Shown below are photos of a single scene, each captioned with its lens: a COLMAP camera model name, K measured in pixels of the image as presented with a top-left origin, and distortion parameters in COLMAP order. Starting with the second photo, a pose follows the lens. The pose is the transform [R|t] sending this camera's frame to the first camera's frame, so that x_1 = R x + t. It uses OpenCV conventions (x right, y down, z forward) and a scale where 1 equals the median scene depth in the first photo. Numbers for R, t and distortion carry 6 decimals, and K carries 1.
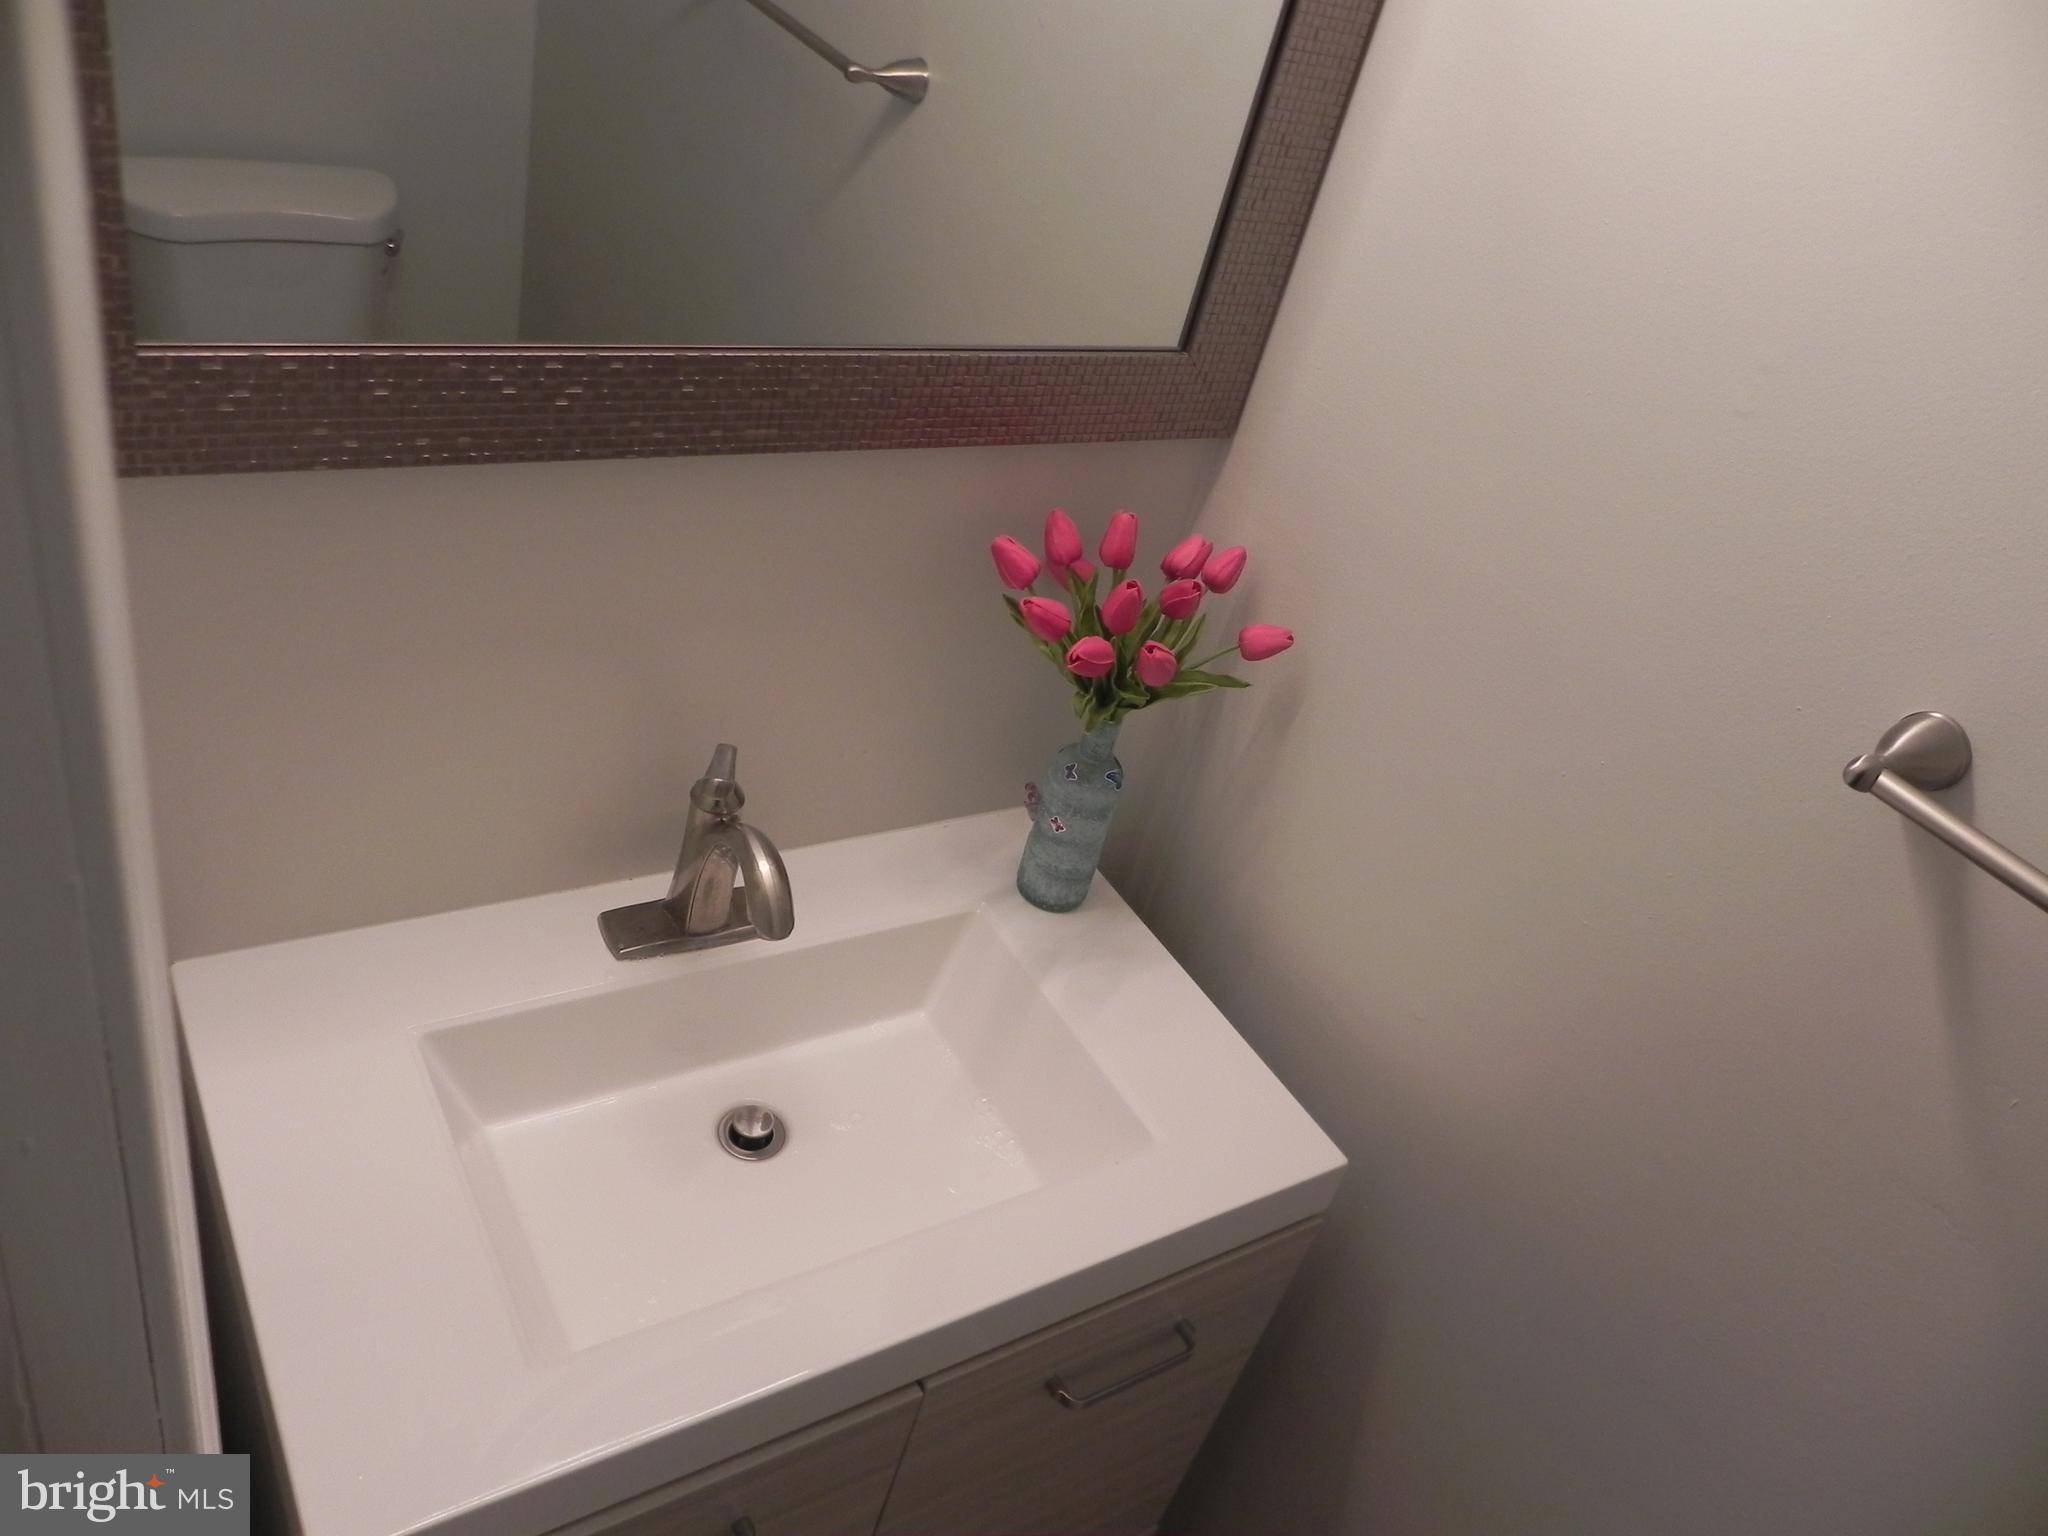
lens RADIAL K [[1494.8, 0, 1024.0], [0, 1494.8, 768.0], [0, 0, 1]] dist [-0.035836, -0.007145]
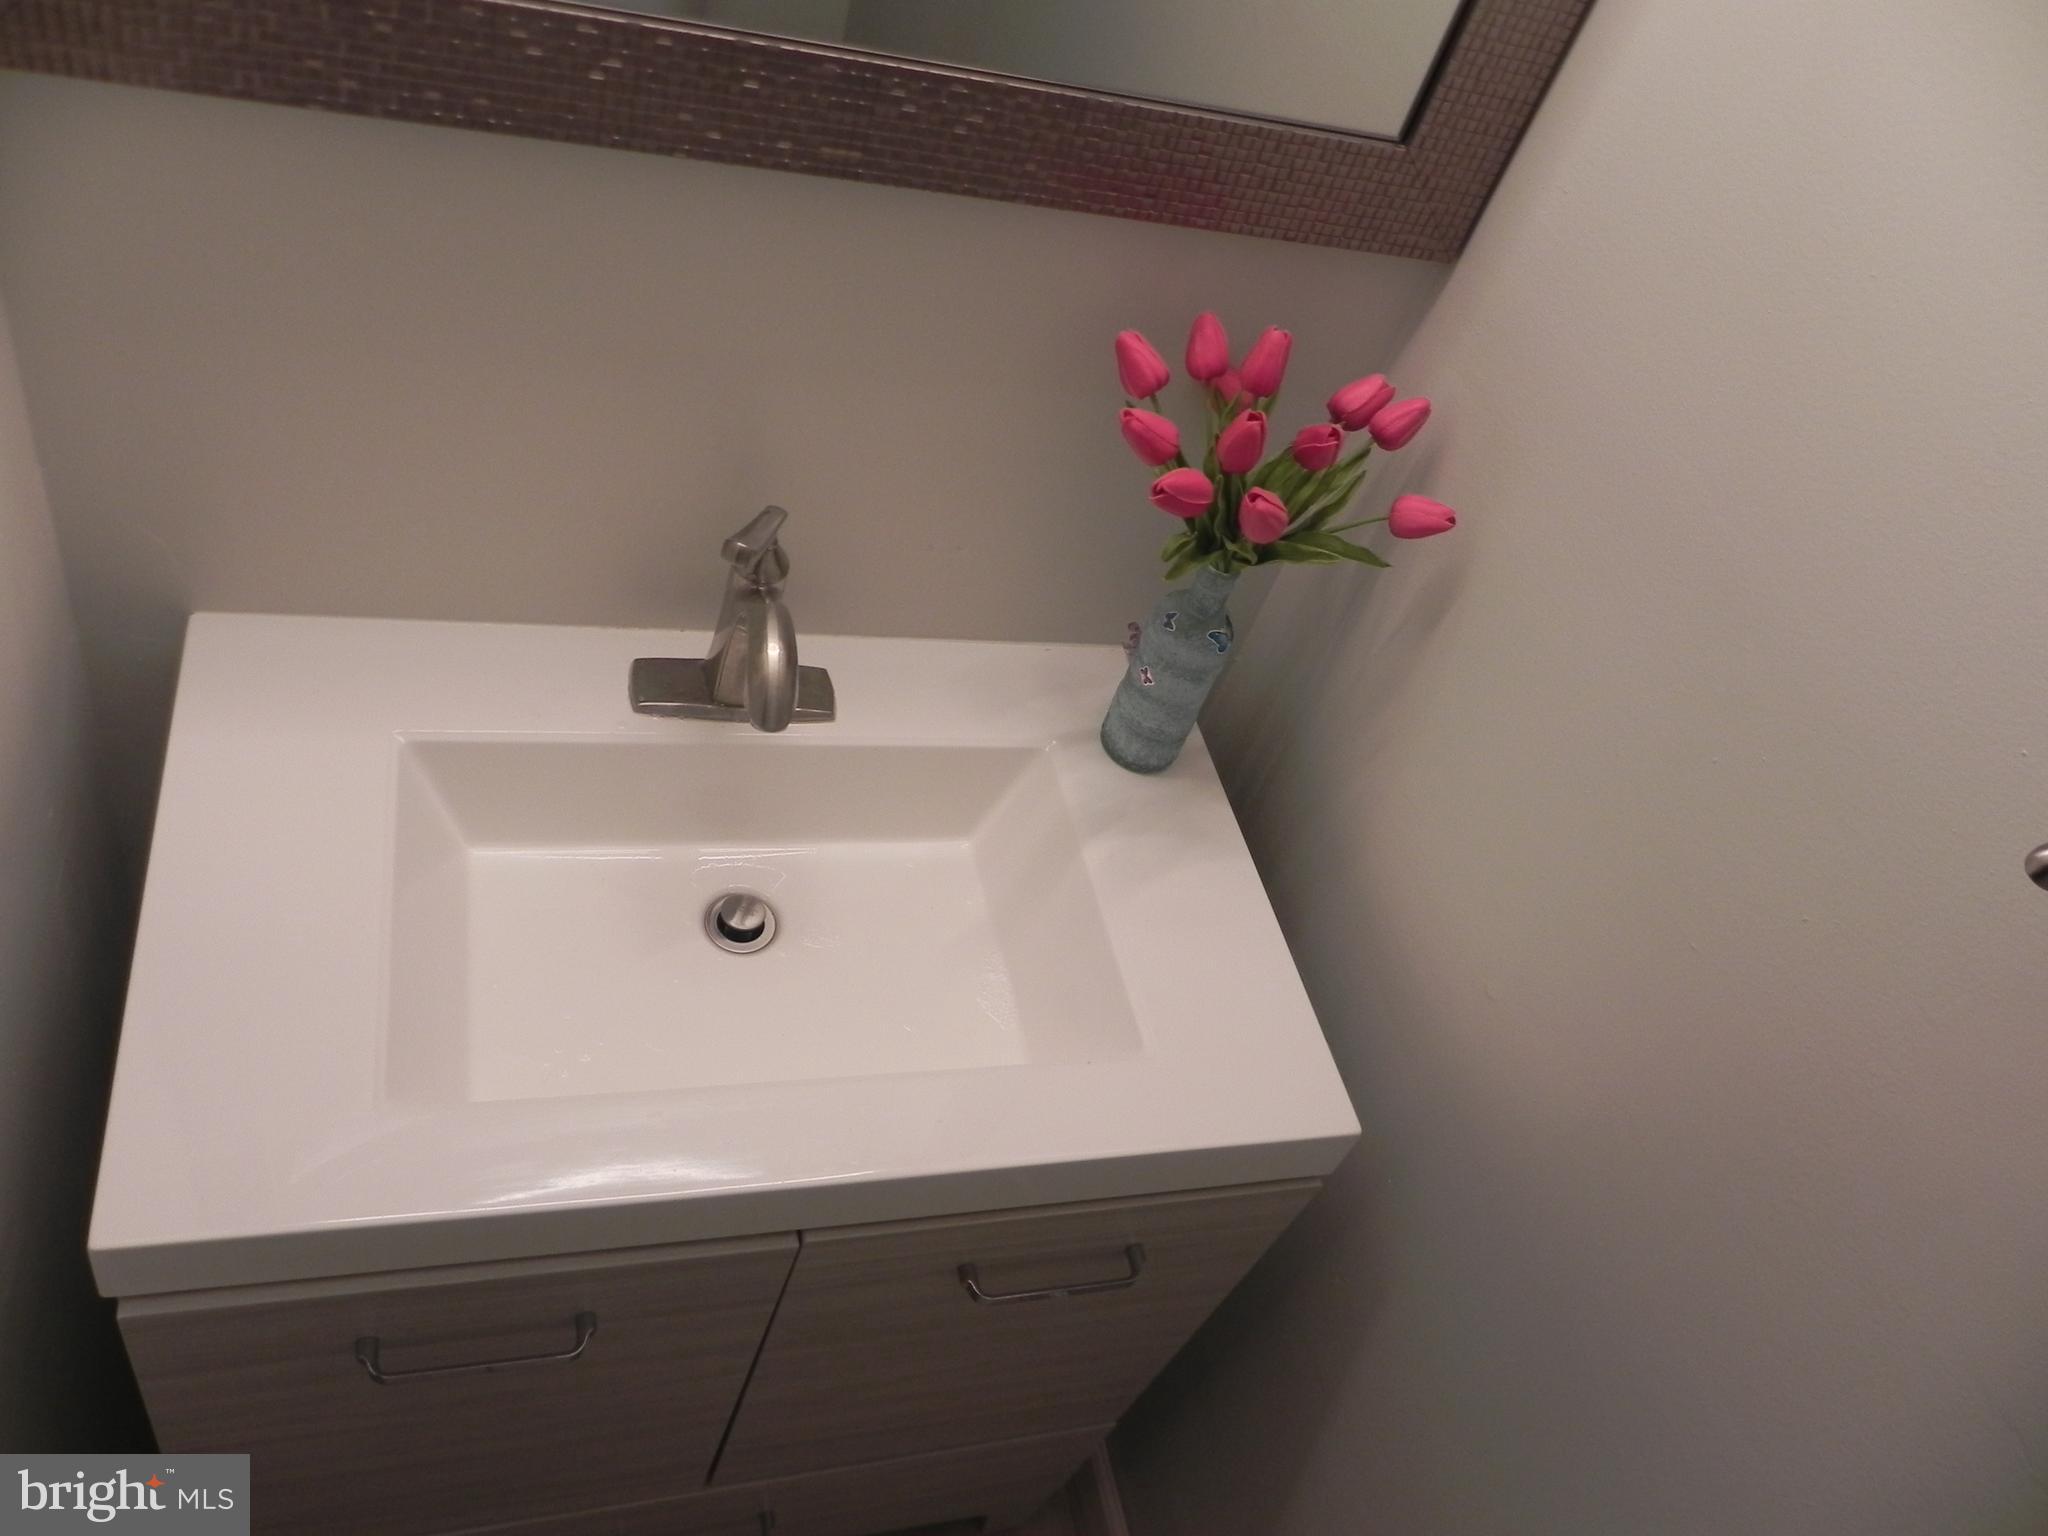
lens RADIAL K [[1517.9, 0, 1024.0], [0, 1517.9, 768.0], [0, 0, 1]] dist [-0.025591, -0.003486]
pose [[0.953196, 0.237414, -0.187222, 0.145640], [-0.210887, 0.965775, 0.151013, -0.032106], [0.216667, -0.104462, 0.970641, 0.124007]]
